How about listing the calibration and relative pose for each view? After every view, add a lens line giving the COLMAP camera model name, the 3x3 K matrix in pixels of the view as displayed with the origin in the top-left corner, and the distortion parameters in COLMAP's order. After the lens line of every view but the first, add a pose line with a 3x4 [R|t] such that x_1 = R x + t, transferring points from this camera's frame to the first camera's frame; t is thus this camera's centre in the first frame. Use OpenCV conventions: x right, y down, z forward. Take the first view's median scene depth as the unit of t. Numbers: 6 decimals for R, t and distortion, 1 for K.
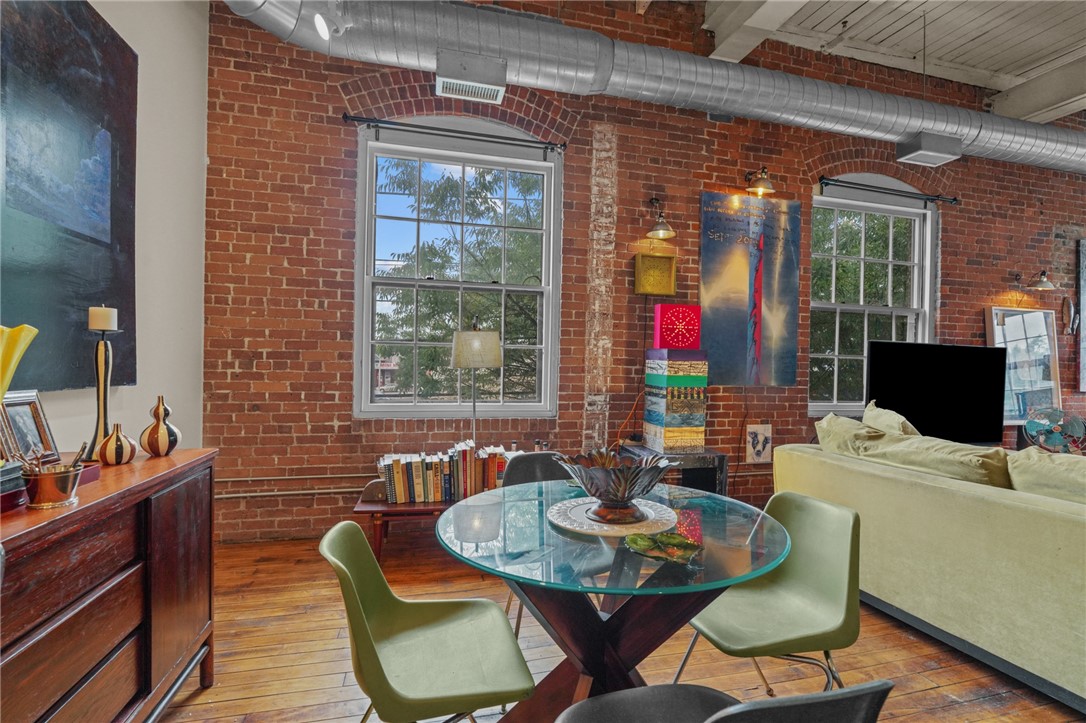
lens RADIAL K [[490.2, 0, 543.3], [0, 490.2, 364.9], [0, 0, 1]] dist [-0.003825, -0.000060]
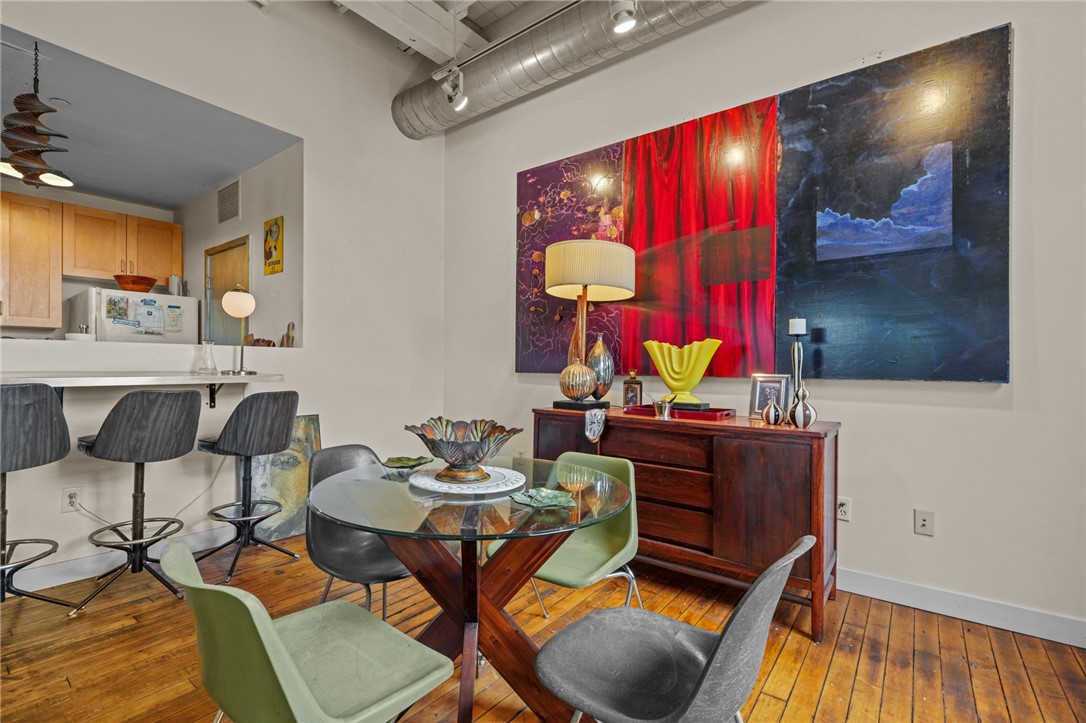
lens RADIAL K [[491.9, 0, 539.5], [0, 491.9, 364.3], [0, 0, 1]] dist [-0.002899, 0.000772]
pose [[-0.778018, -0.020526, -0.627907, 0.259311], [-0.019006, 0.999778, -0.009132, 0.019546], [0.627955, 0.004830, -0.778235, 0.707876]]
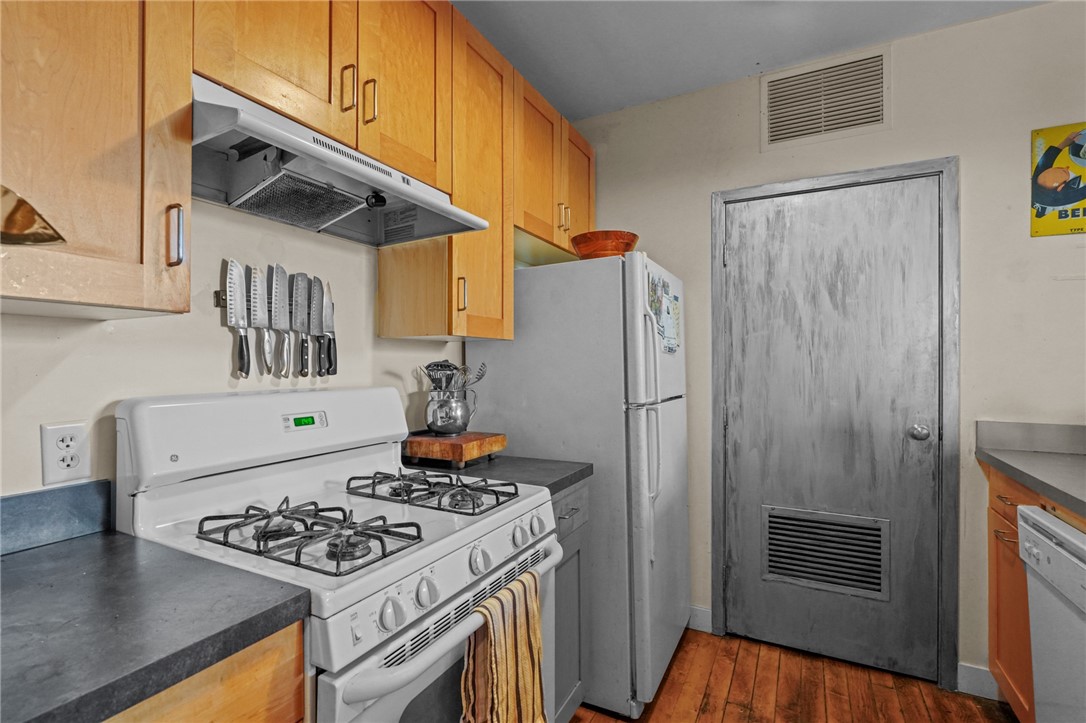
lens RADIAL K [[502.7, 0, 542.5], [0, 502.7, 363.4], [0, 0, 1]] dist [-0.003063, -0.000020]
pose [[-0.659250, -0.016980, -0.751732, 0.781087], [-0.007983, 0.999847, -0.015583, -0.020765], [0.751881, -0.004272, -0.659285, -0.471745]]
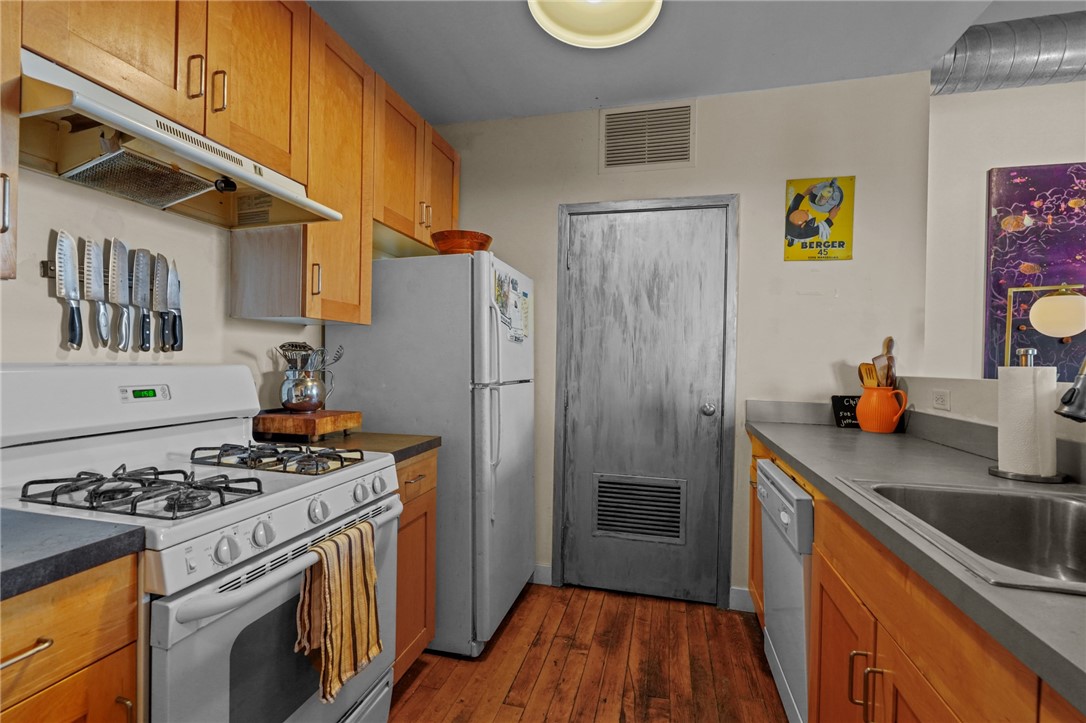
lens RADIAL K [[490.2, 0, 543.3], [0, 490.2, 364.9], [0, 0, 1]] dist [-0.003825, -0.000060]
pose [[-0.468159, -0.017025, -0.883480, 0.803723], [-0.023935, 0.999692, -0.006582, -0.009258], [0.883320, 0.018065, -0.468423, -0.408639]]
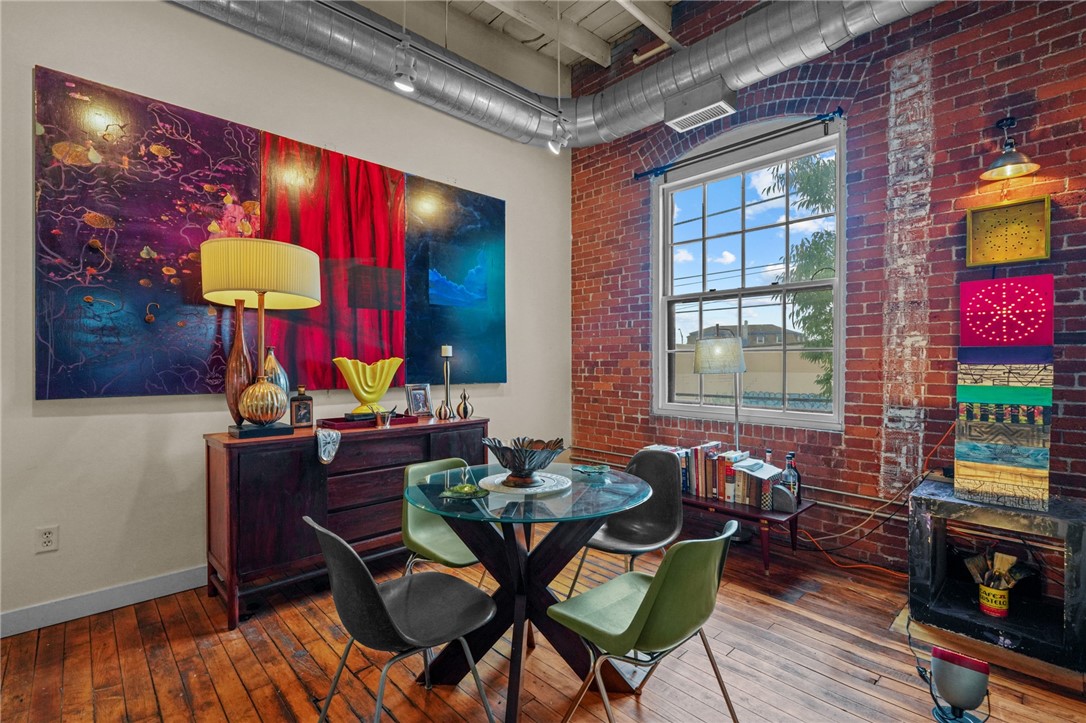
lens RADIAL K [[491.9, 0, 539.5], [0, 491.9, 364.3], [0, 0, 1]] dist [-0.002899, 0.000772]
pose [[0.497556, -0.011415, -0.867357, 0.493966], [0.007509, 0.999933, -0.008852, -0.005825], [0.867400, -0.002109, 0.497608, 0.122071]]
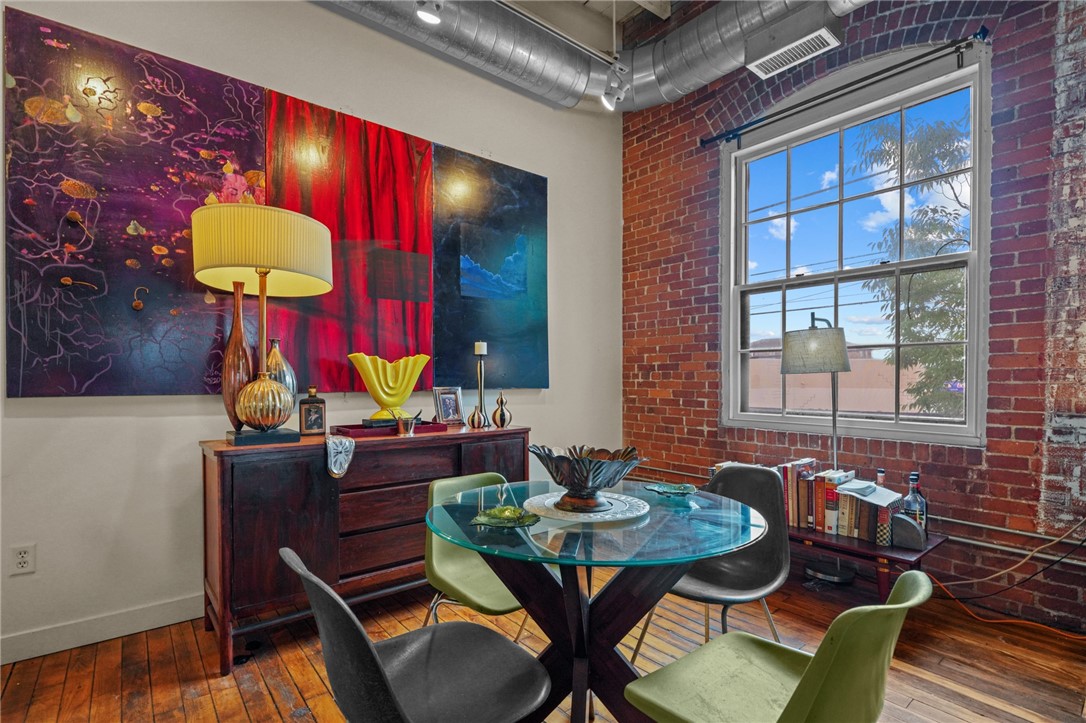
lens RADIAL K [[507.1, 0, 533.7], [0, 507.1, 384.6], [0, 0, 1]] dist [-0.001352, -0.001971]
pose [[0.423723, -0.003859, -0.905784, 0.379523], [0.006946, 0.999975, -0.001010, 0.018699], [0.905765, -0.005864, 0.423739, 0.162530]]
